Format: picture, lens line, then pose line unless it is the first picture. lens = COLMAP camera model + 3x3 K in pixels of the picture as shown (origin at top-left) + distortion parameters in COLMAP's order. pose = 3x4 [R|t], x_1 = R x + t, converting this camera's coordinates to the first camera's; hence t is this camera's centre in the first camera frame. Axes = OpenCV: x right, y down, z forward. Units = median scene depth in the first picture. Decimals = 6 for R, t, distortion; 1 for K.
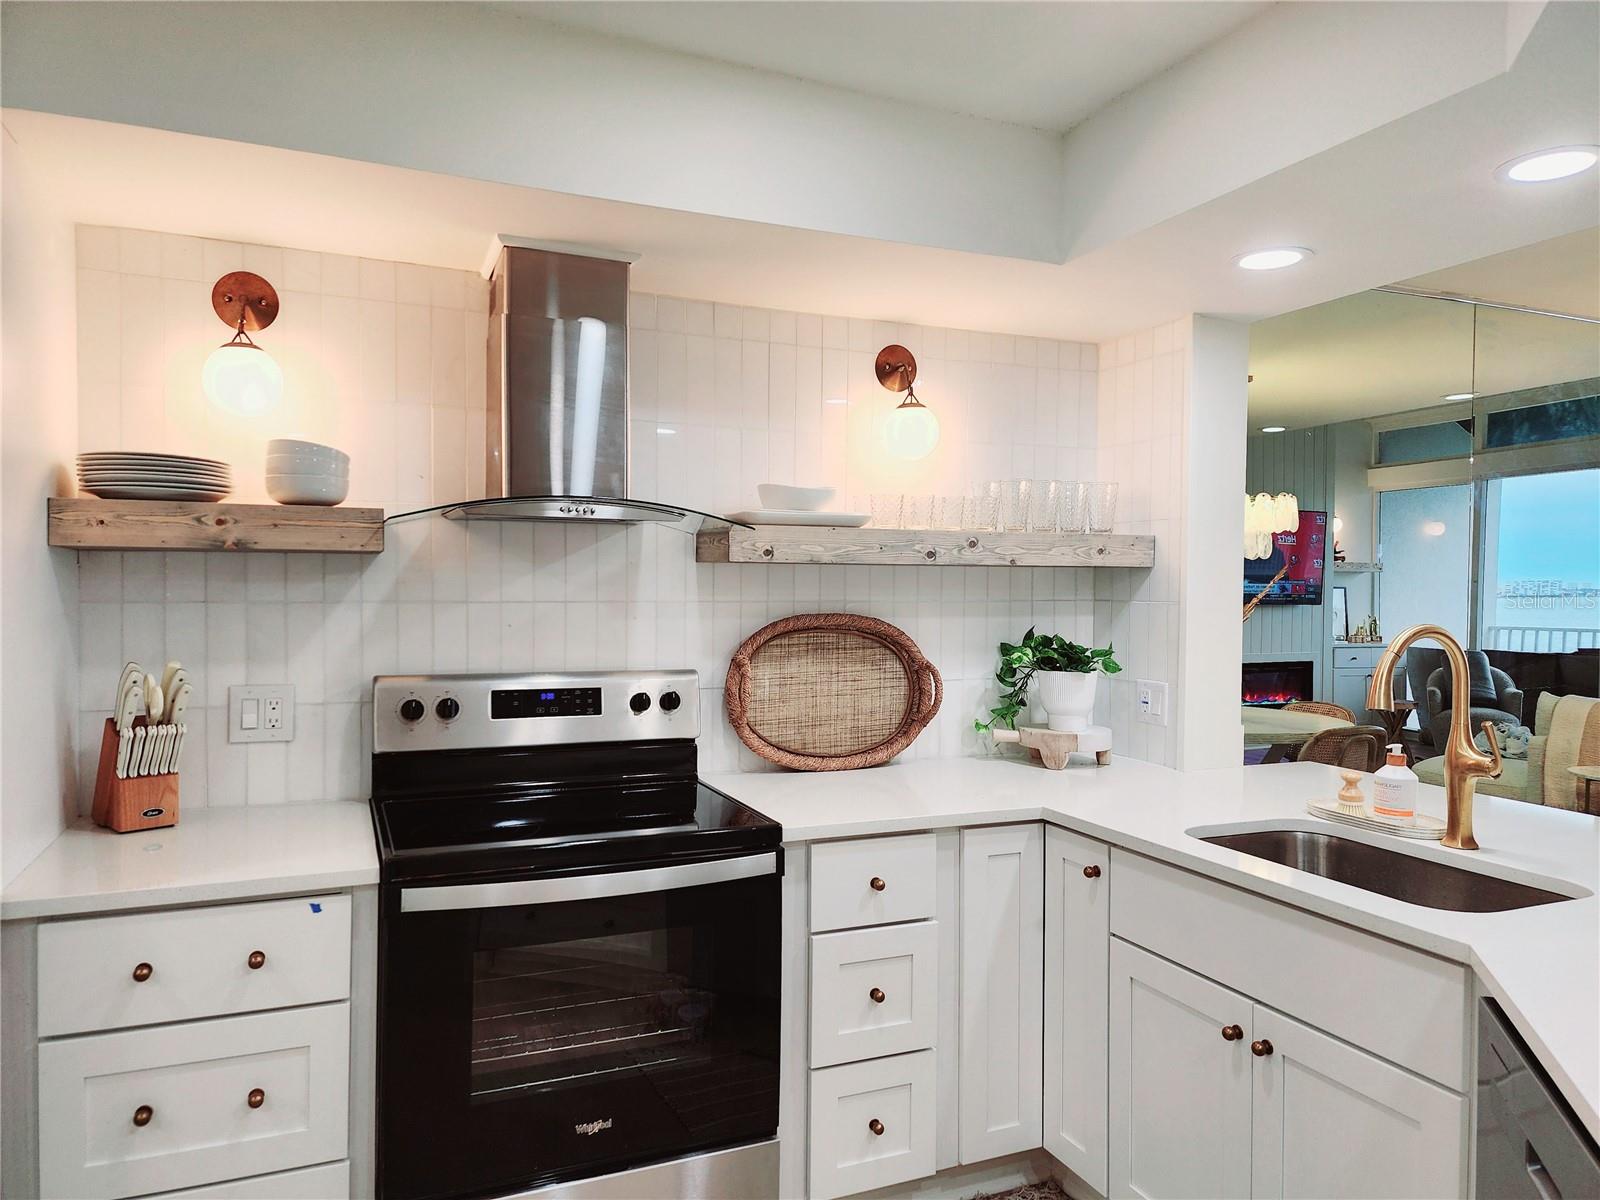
lens RADIAL K [[1065.4, 0, 800.7], [0, 1065.4, 610.2], [0, 0, 1]] dist [0.089239, -0.059558]
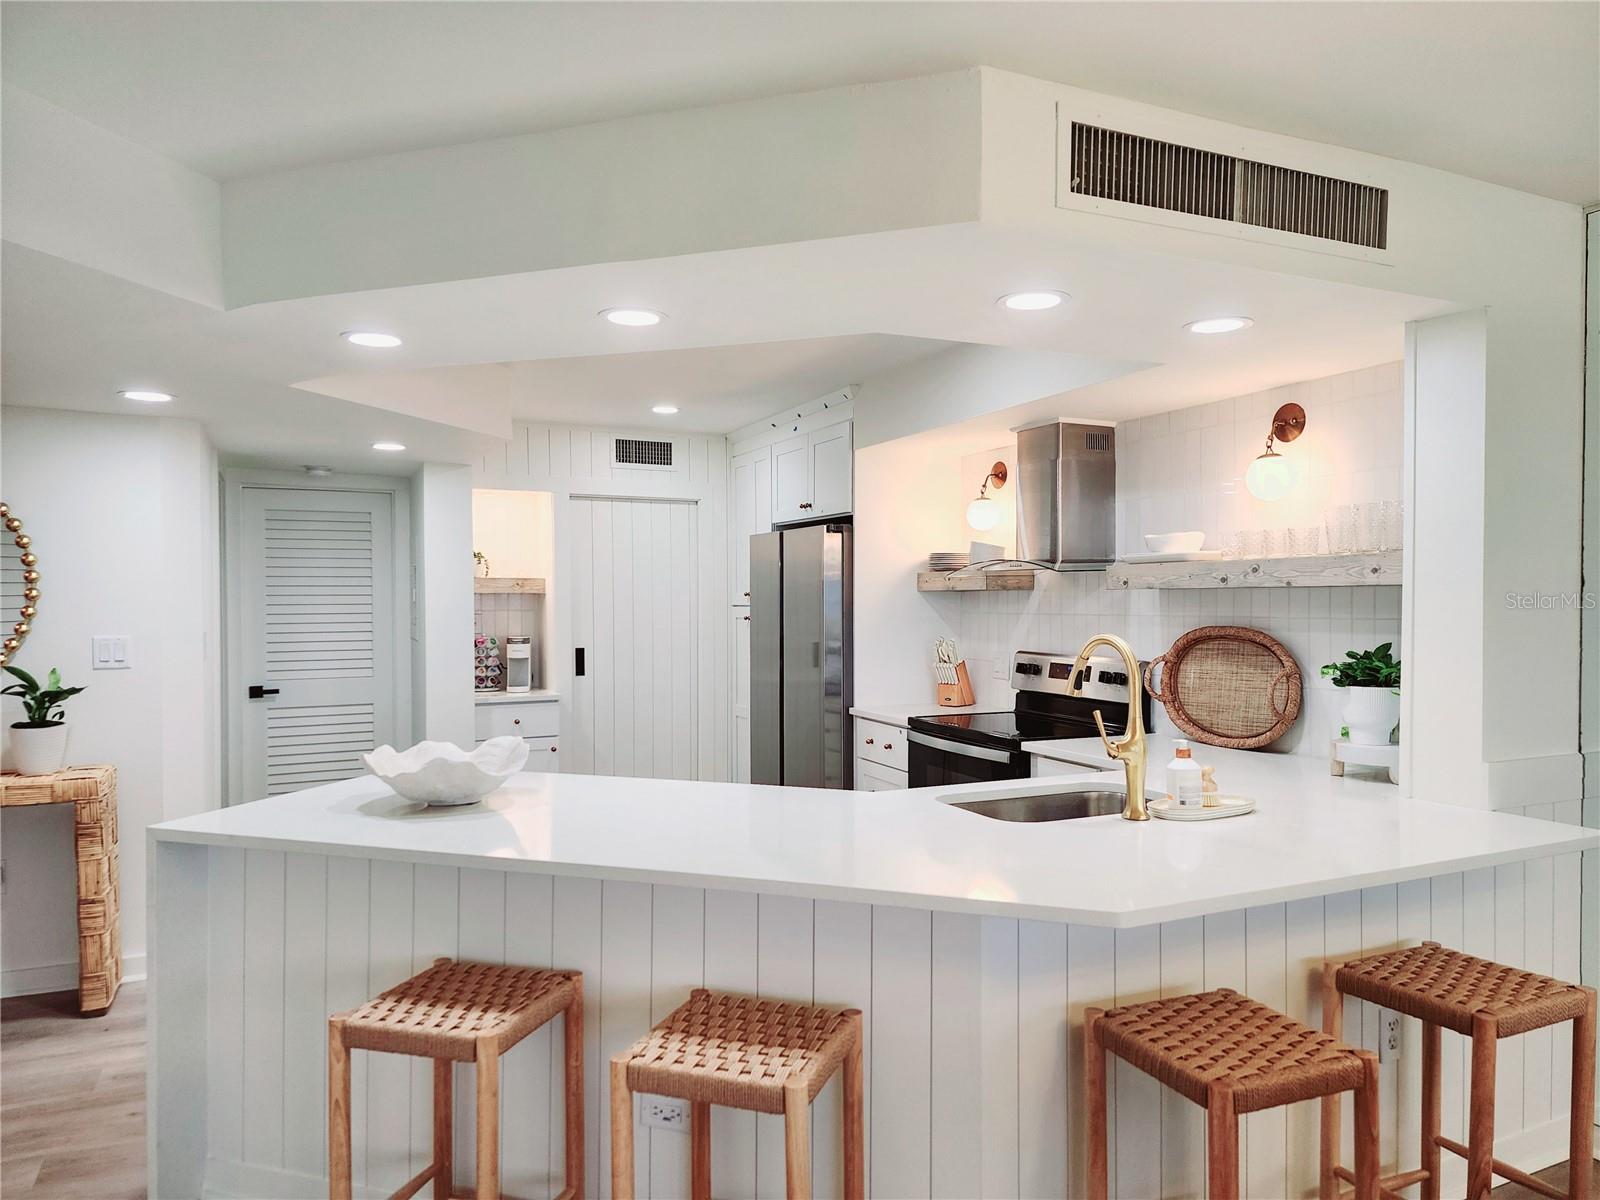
lens RADIAL K [[1065.4, 0, 799.9], [0, 1065.4, 613.1], [0, 0, 1]] dist [0.089239, -0.059558]
pose [[0.039786, 0.003355, -0.999203, 1.452123], [-0.023373, 0.999724, 0.002426, -0.004266], [0.998935, 0.023258, 0.039853, 0.467288]]
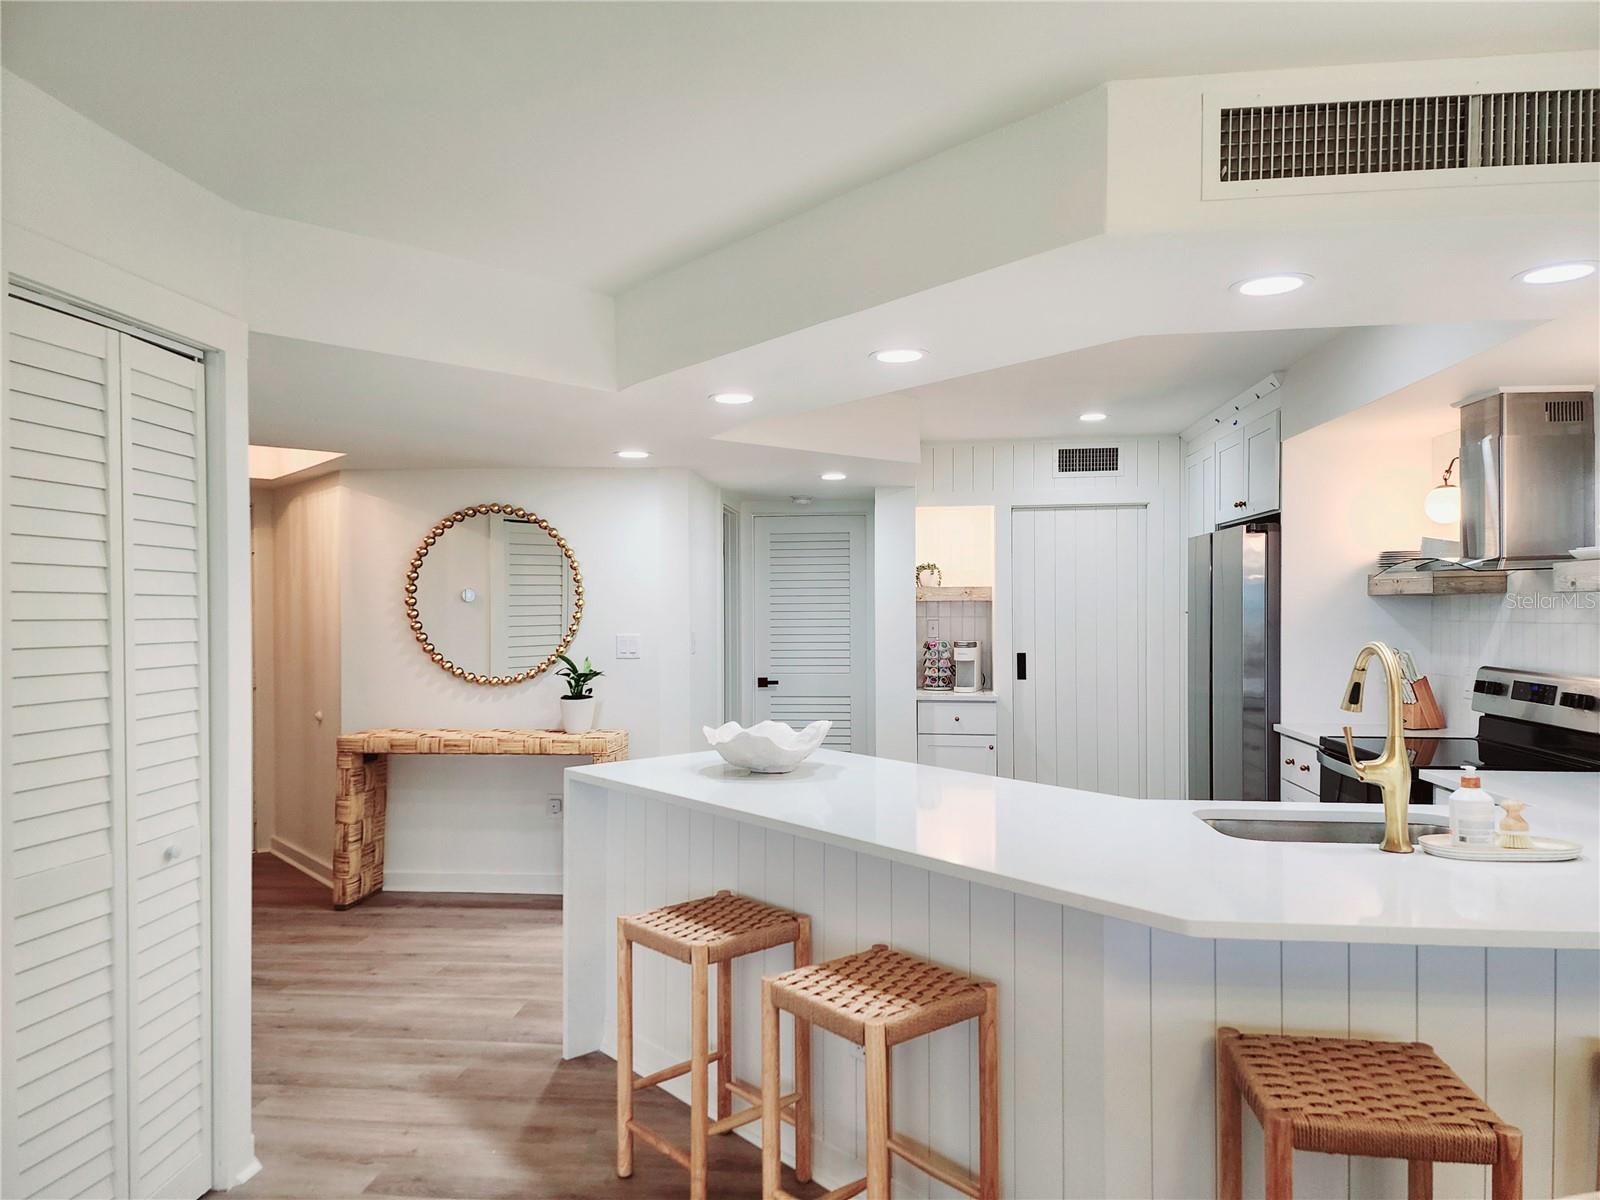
lens RADIAL K [[1065.4, 0, 796.4], [0, 1065.4, 615.8], [0, 0, 1]] dist [0.089239, -0.059558]
pose [[-0.480236, -0.002548, -0.877136, 1.487221], [-0.024005, 0.999659, 0.010240, -0.008397], [0.876811, 0.025973, -0.480134, 0.803024]]
